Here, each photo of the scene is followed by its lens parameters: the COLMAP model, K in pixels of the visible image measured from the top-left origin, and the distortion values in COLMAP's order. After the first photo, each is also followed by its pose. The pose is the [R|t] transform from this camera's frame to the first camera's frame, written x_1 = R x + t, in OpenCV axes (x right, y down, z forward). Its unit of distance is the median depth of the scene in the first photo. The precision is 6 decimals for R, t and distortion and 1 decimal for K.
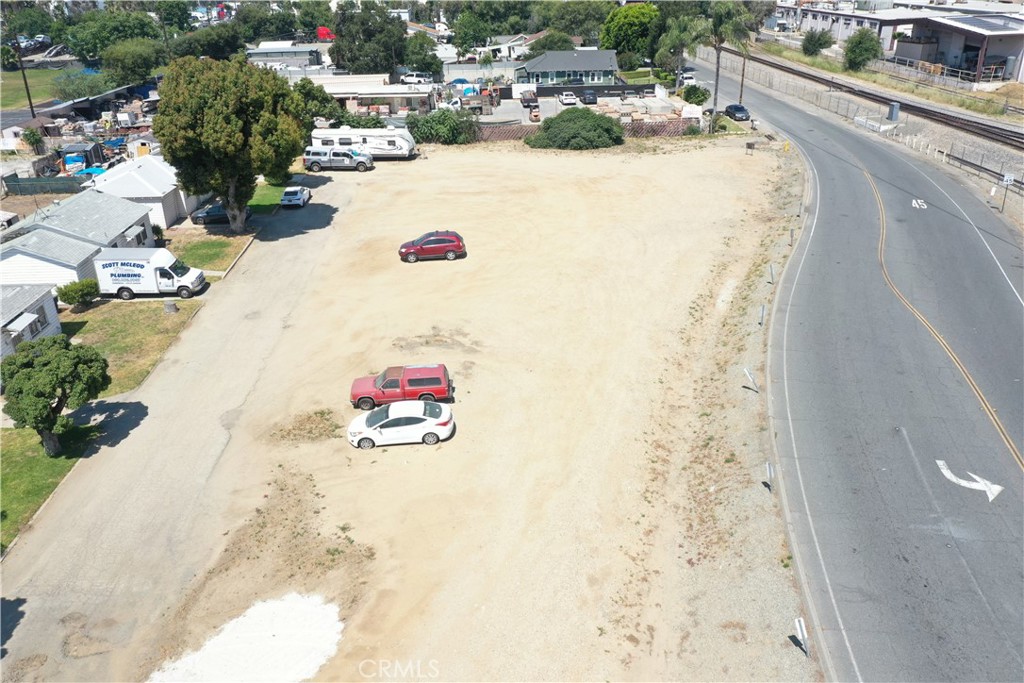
lens RADIAL K [[812.2, 0, 509.9], [0, 812.2, 338.6], [0, 0, 1]] dist [0.004556, 0.005694]
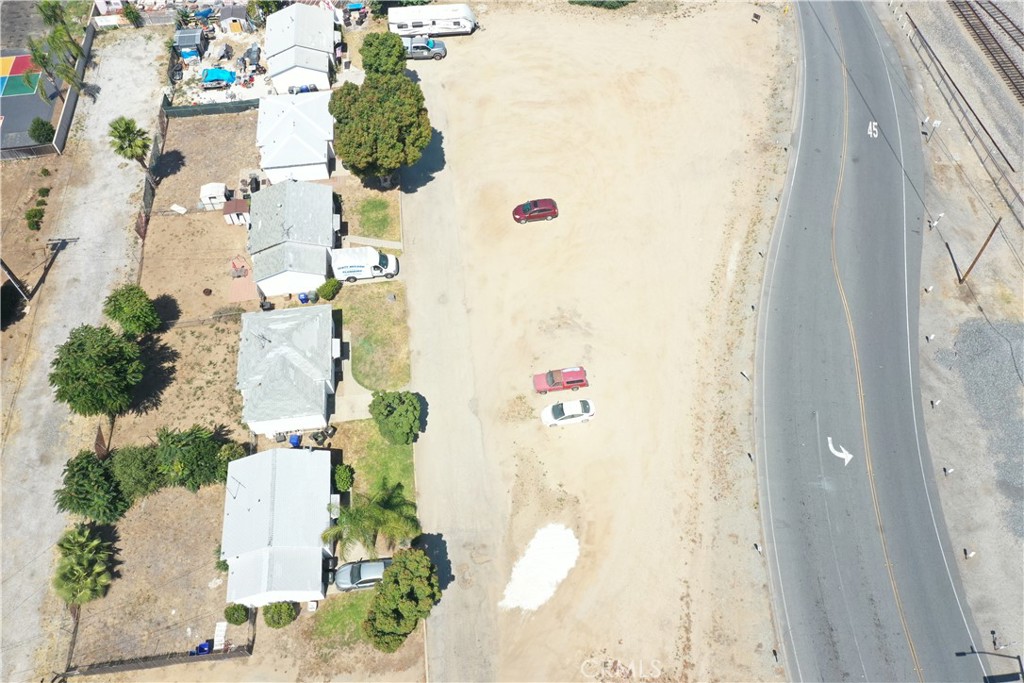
lens RADIAL K [[812.2, 0, 509.4], [0, 812.2, 338.2], [0, 0, 1]] dist [0.004556, 0.005694]
pose [[0.997218, -0.064027, 0.038159, -0.309370], [0.035786, 0.860369, 0.508414, -0.958756], [-0.065383, -0.505634, 0.860267, -0.537887]]
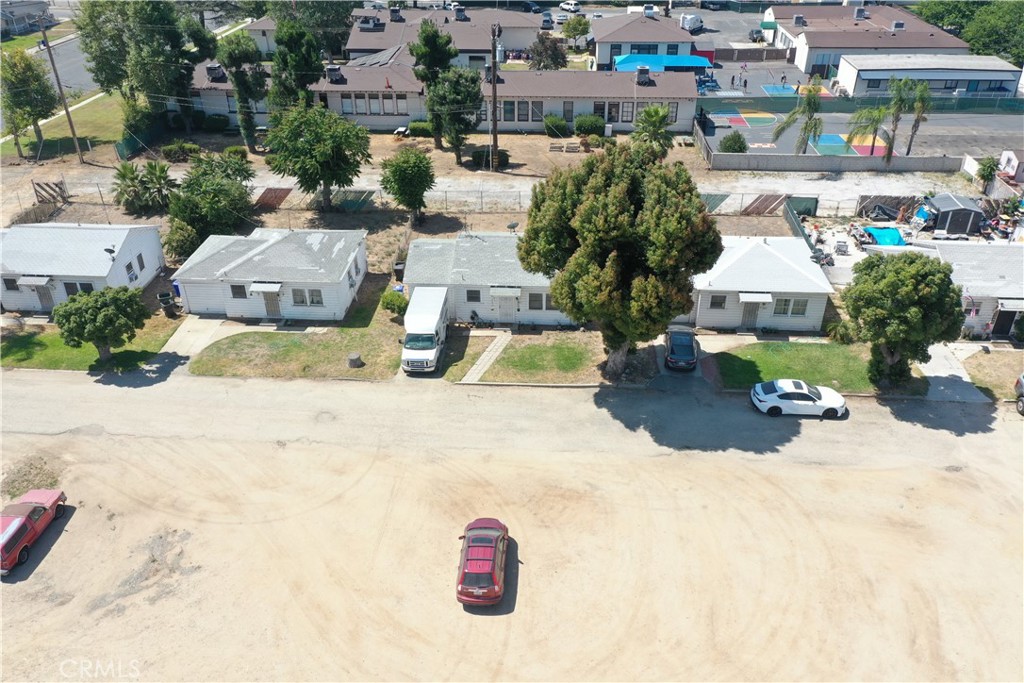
lens RADIAL K [[812.2, 0, 511.2], [0, 812.2, 345.3], [0, 0, 1]] dist [0.004556, 0.005694]
pose [[-0.112634, 0.528718, -0.841291, 0.462470], [-0.410465, 0.746303, 0.523975, -0.792786], [0.904894, 0.404338, 0.132961, 1.276234]]
